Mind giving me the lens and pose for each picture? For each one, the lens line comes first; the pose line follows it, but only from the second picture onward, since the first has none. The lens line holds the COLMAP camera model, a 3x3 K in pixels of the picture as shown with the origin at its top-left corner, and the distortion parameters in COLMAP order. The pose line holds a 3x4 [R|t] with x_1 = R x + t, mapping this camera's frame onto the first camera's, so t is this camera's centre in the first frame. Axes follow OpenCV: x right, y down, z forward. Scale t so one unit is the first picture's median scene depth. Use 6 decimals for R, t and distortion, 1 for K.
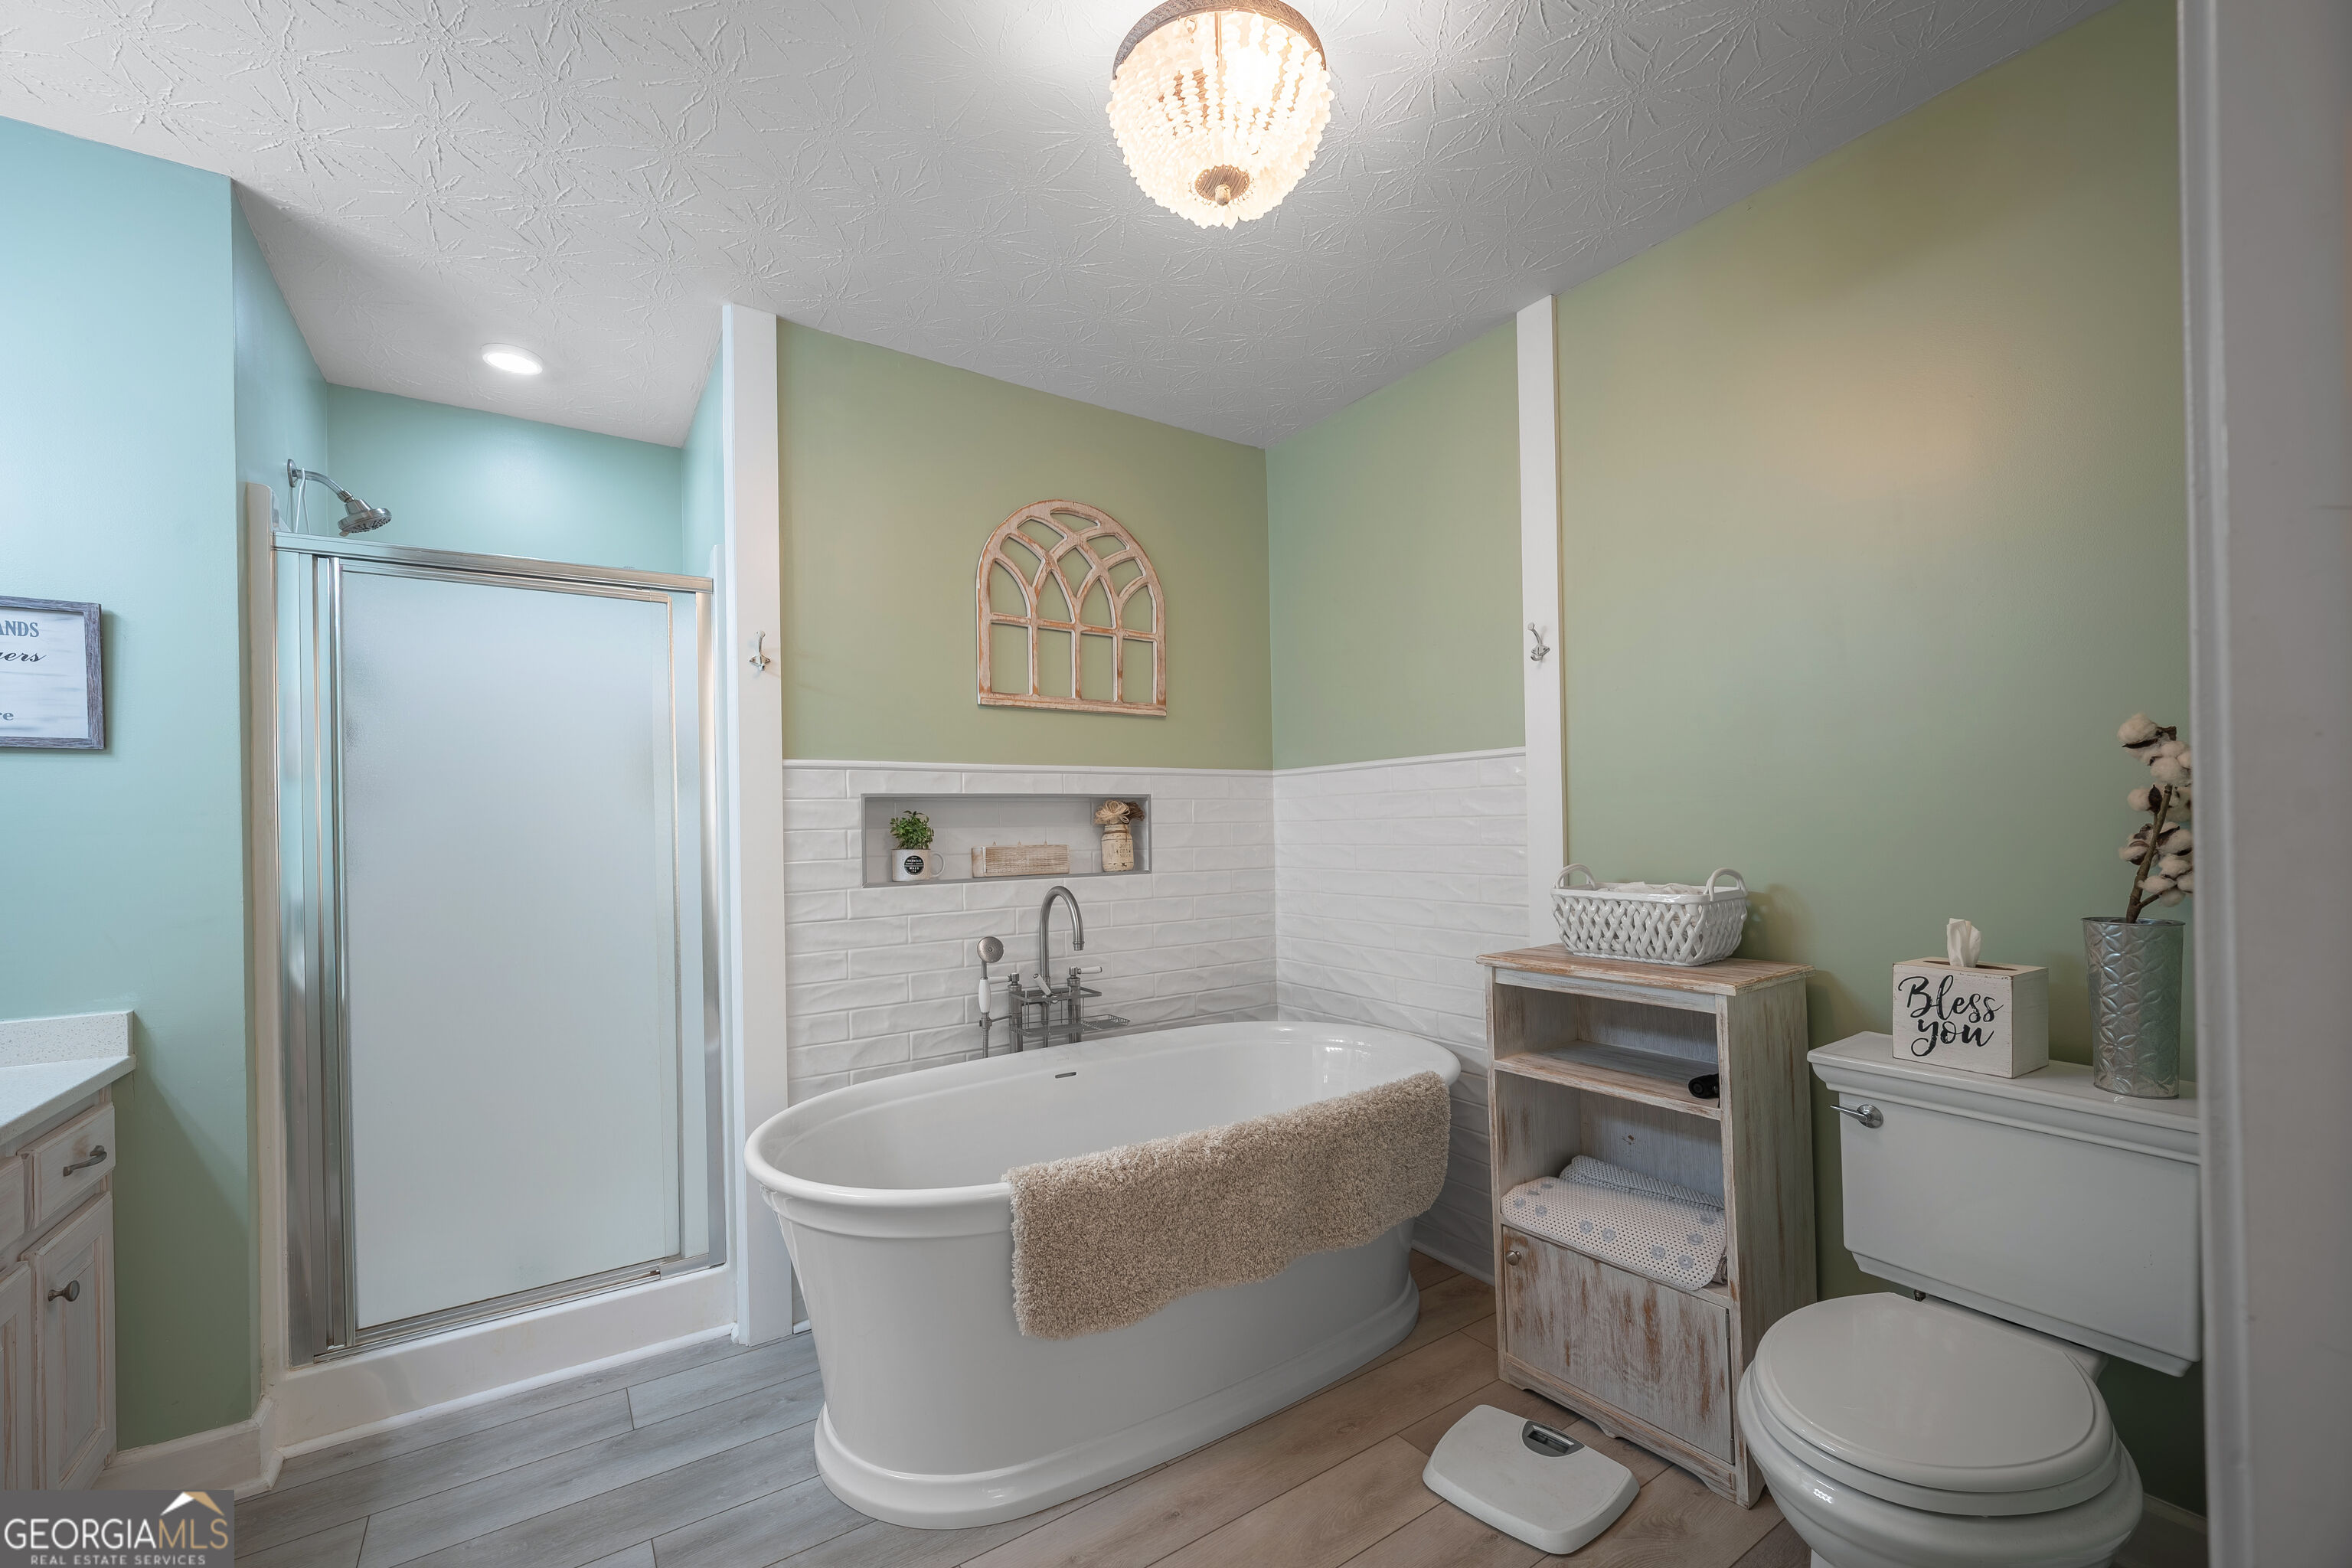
lens RADIAL K [[949.1, 0, 1185.0], [0, 949.1, 824.7], [0, 0, 1]] dist [-0.000707, -0.000257]
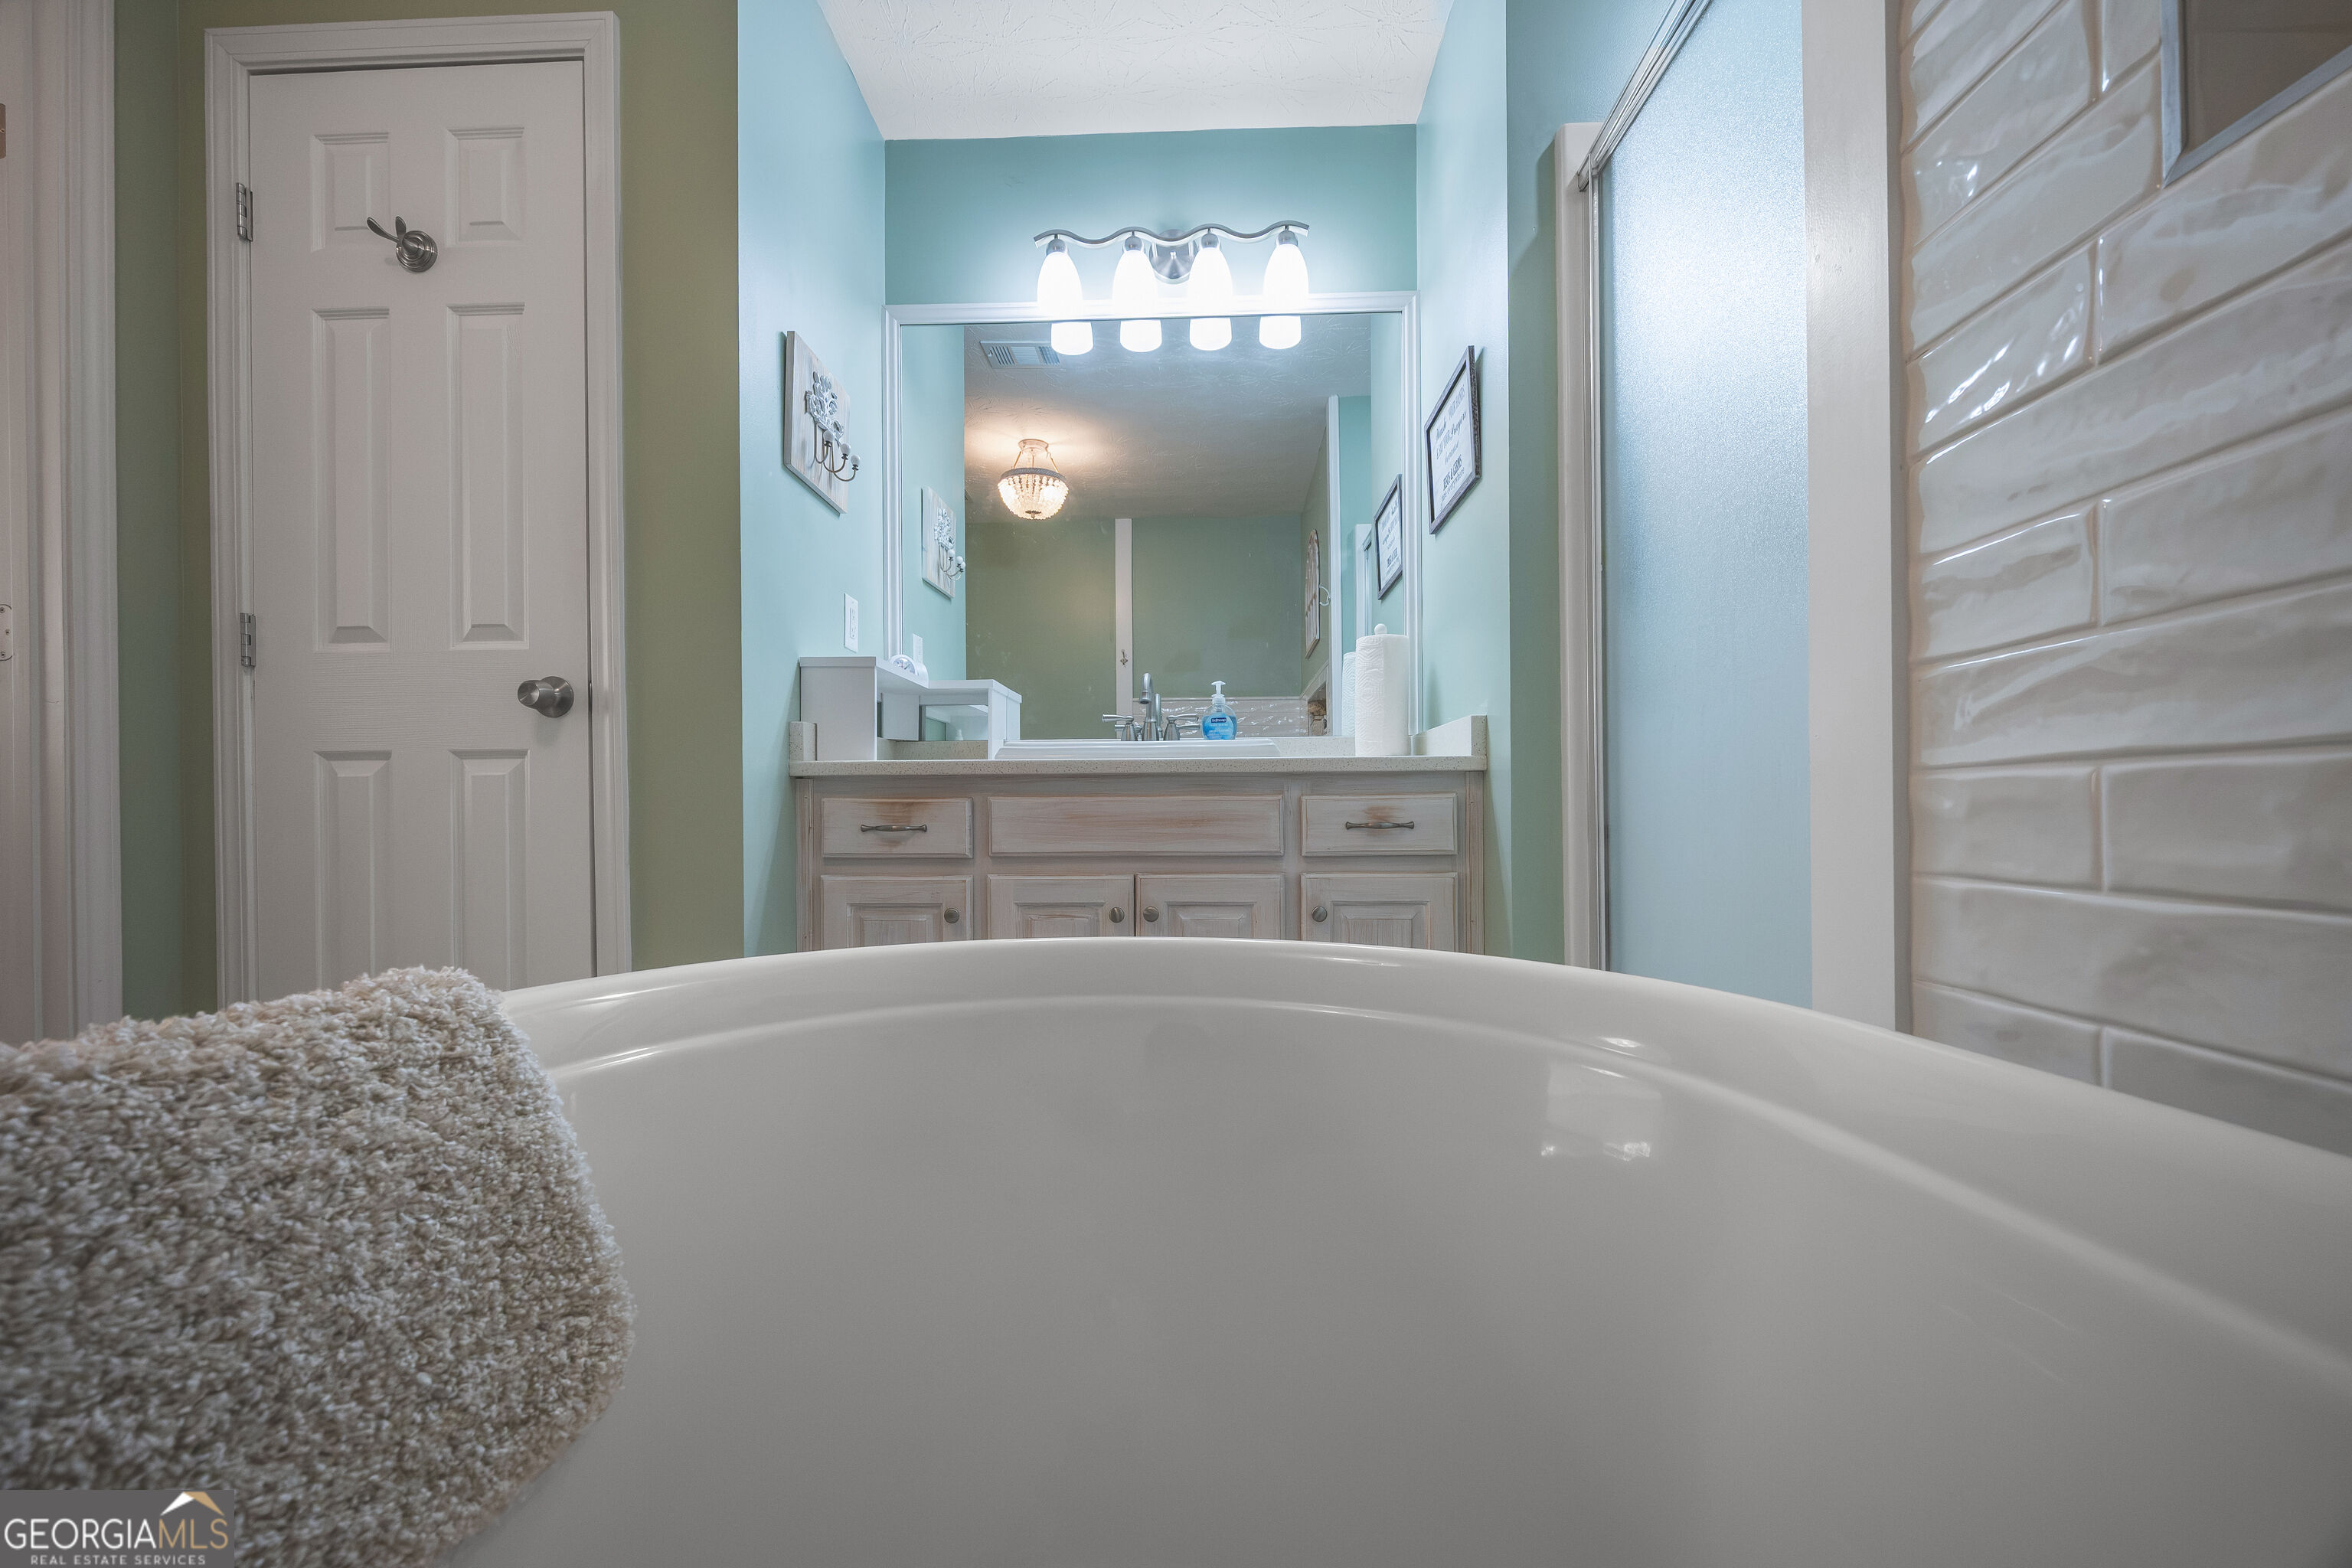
lens RADIAL K [[946.2, 0, 1189.0], [0, 946.2, 813.0], [0, 0, 1]] dist [-0.000147, -0.000024]
pose [[-0.595831, 0.023891, -0.802754, -0.035352], [0.021606, 0.999672, 0.013715, 0.192175], [0.802819, -0.009172, -0.596153, 0.922171]]
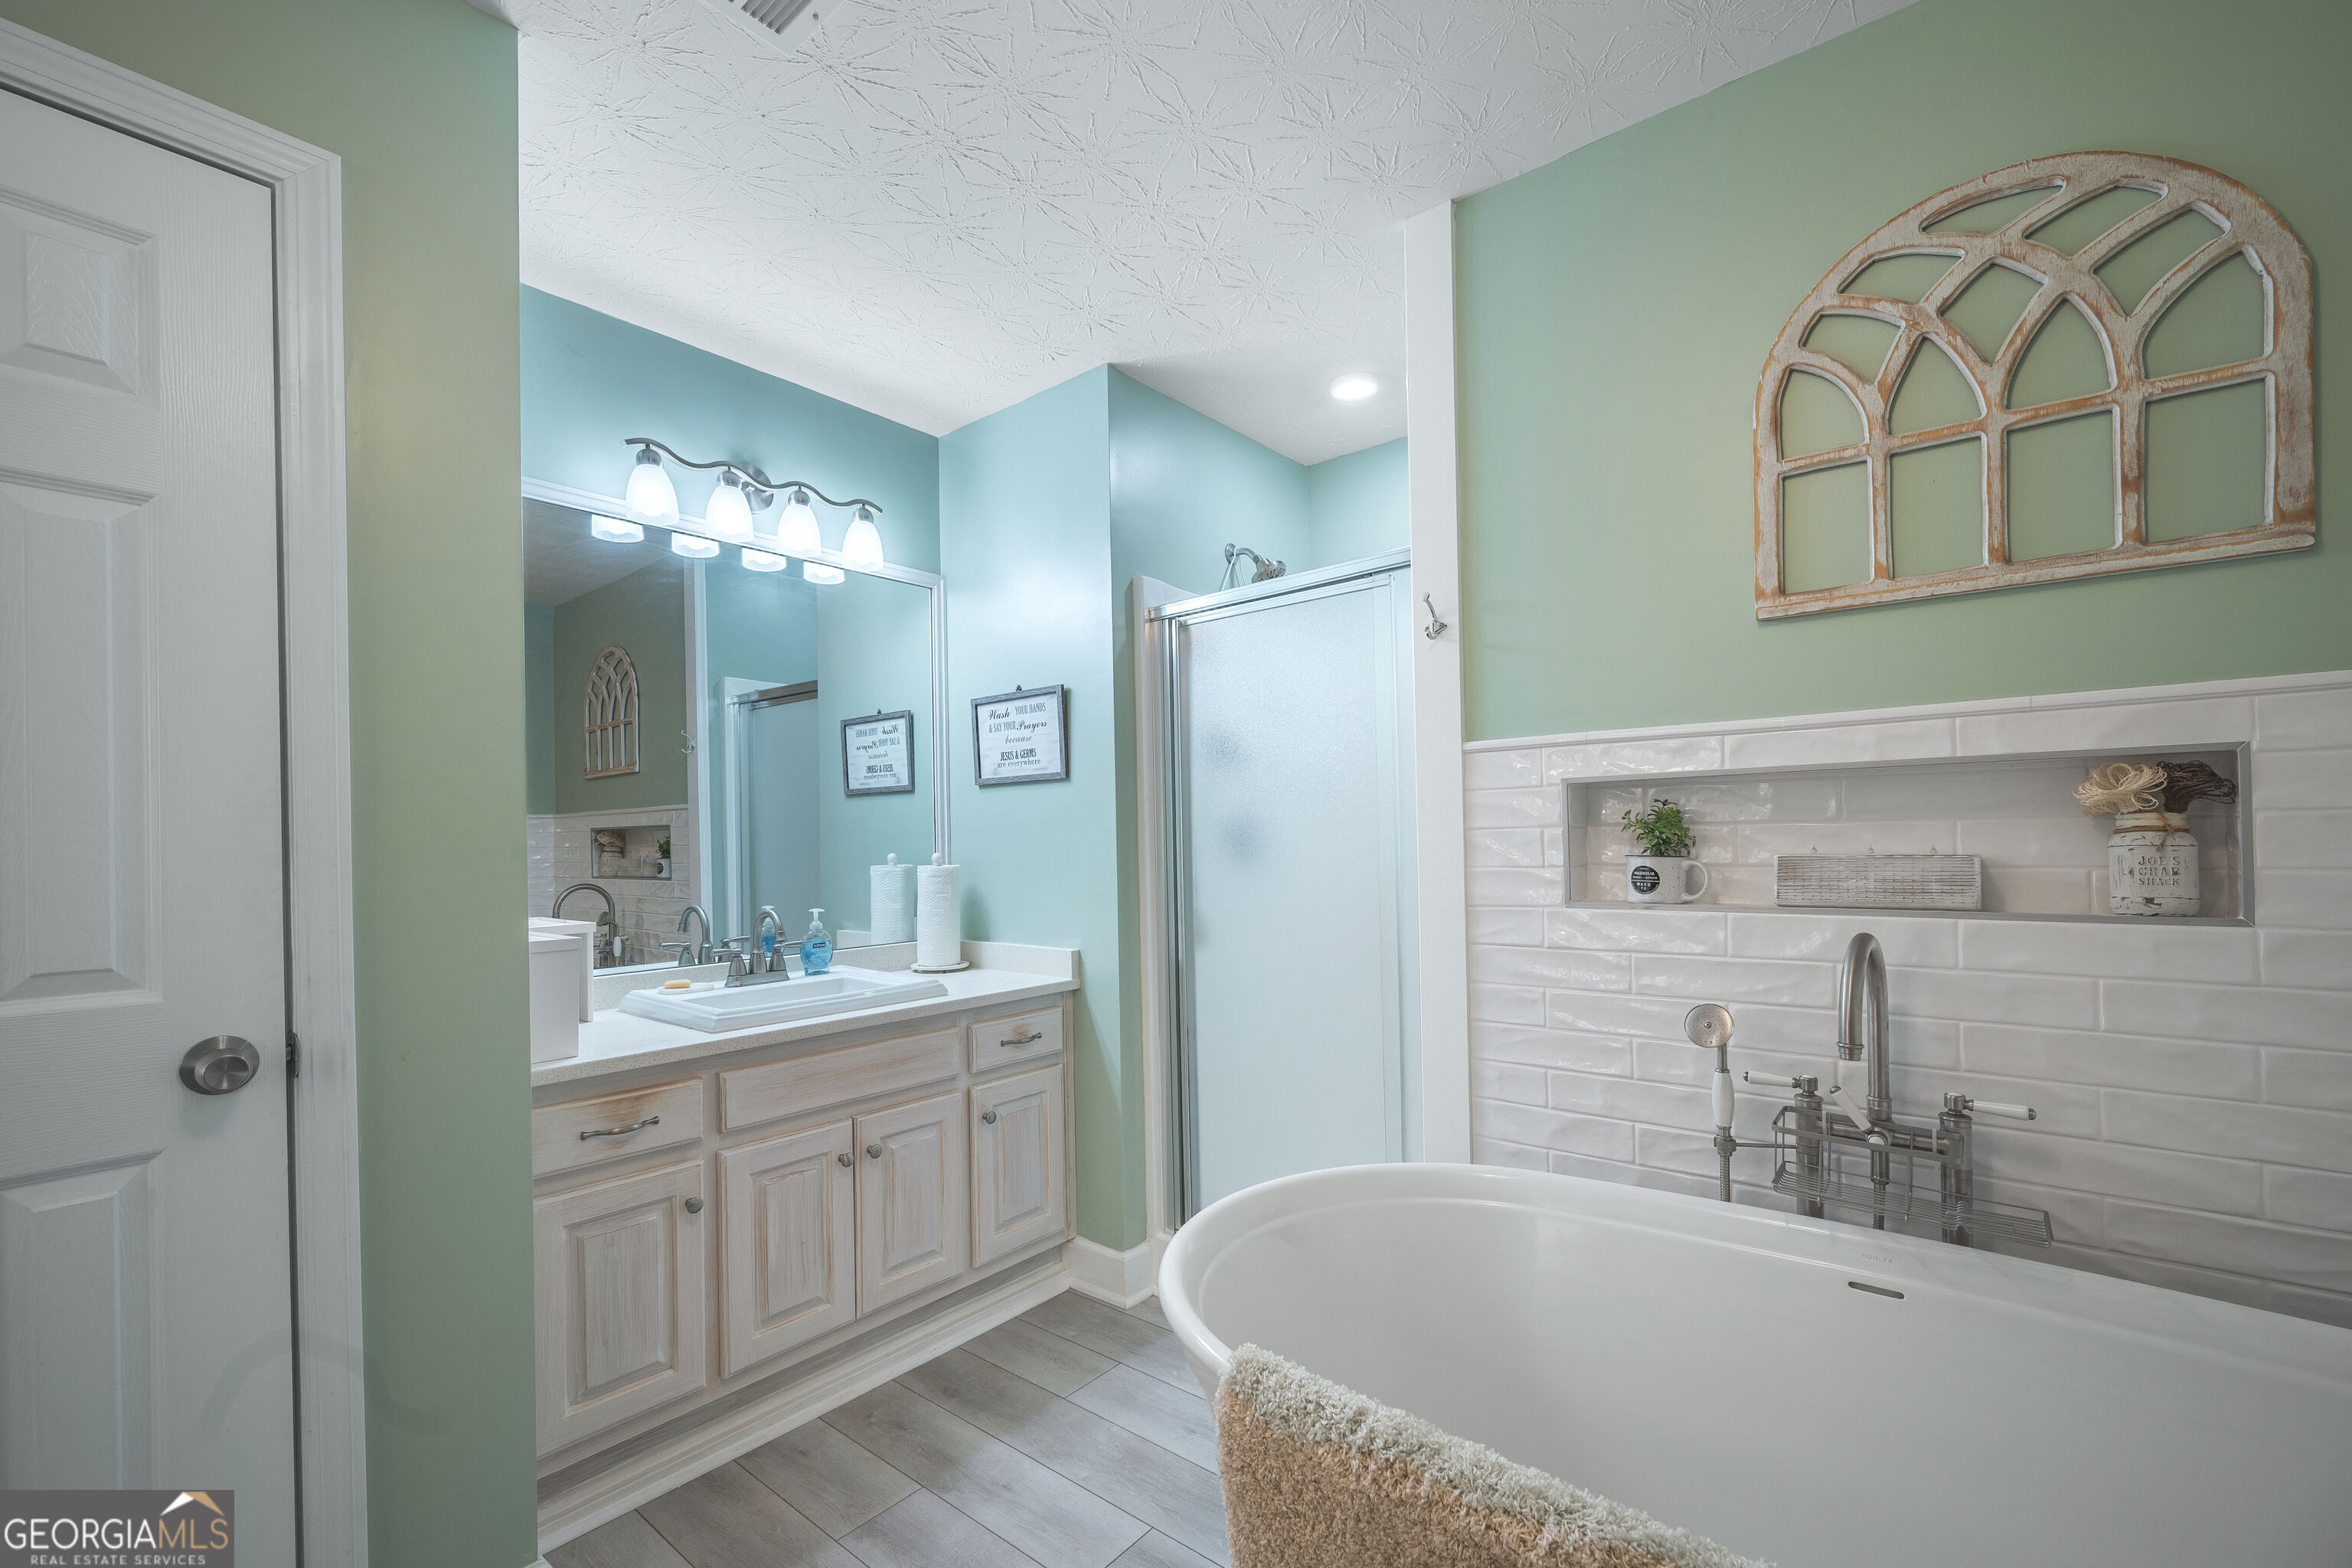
lens RADIAL K [[982.0, 0, 1186.1], [0, 982.0, 835.6], [0, 0, 1]] dist [-0.000142, -0.000210]
pose [[0.281085, 0.008780, -0.959643, 0.296964], [0.015382, 0.999788, 0.013653, -0.003550], [0.959560, -0.018598, 0.280890, 0.491547]]
